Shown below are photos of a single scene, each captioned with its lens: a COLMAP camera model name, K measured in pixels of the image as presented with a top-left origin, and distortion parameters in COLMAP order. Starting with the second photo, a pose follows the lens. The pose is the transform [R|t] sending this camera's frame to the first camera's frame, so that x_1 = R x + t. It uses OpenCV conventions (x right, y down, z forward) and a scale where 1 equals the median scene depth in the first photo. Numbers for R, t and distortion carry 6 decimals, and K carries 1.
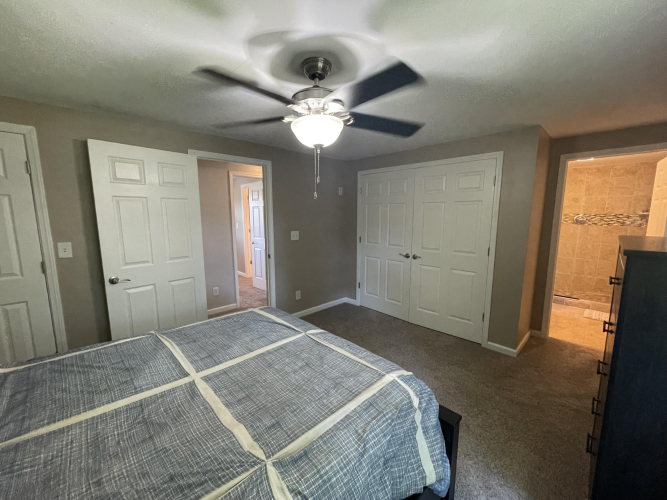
lens RADIAL K [[269.3, 0, 334.4], [0, 269.3, 250.7], [0, 0, 1]] dist [-0.001191, -0.000227]
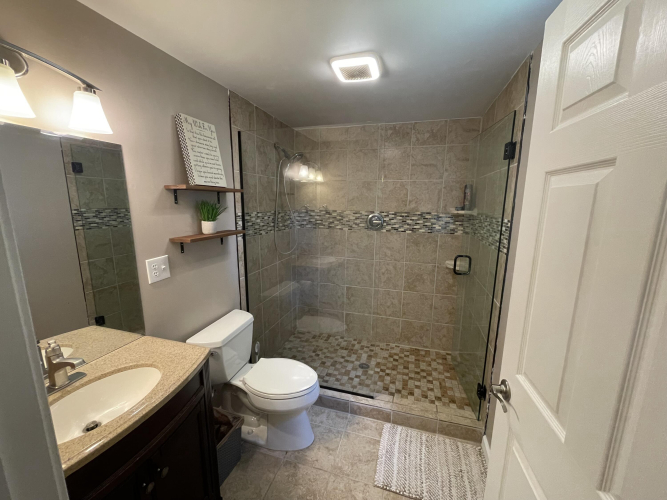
lens RADIAL K [[269.3, 0, 334.4], [0, 269.3, 250.7], [0, 0, 1]] dist [-0.001191, -0.000227]
pose [[0.874339, -0.078611, 0.478908, 0.596754], [0.058970, 0.996691, 0.055942, -0.096841], [-0.481720, -0.020671, 0.876081, 0.579201]]
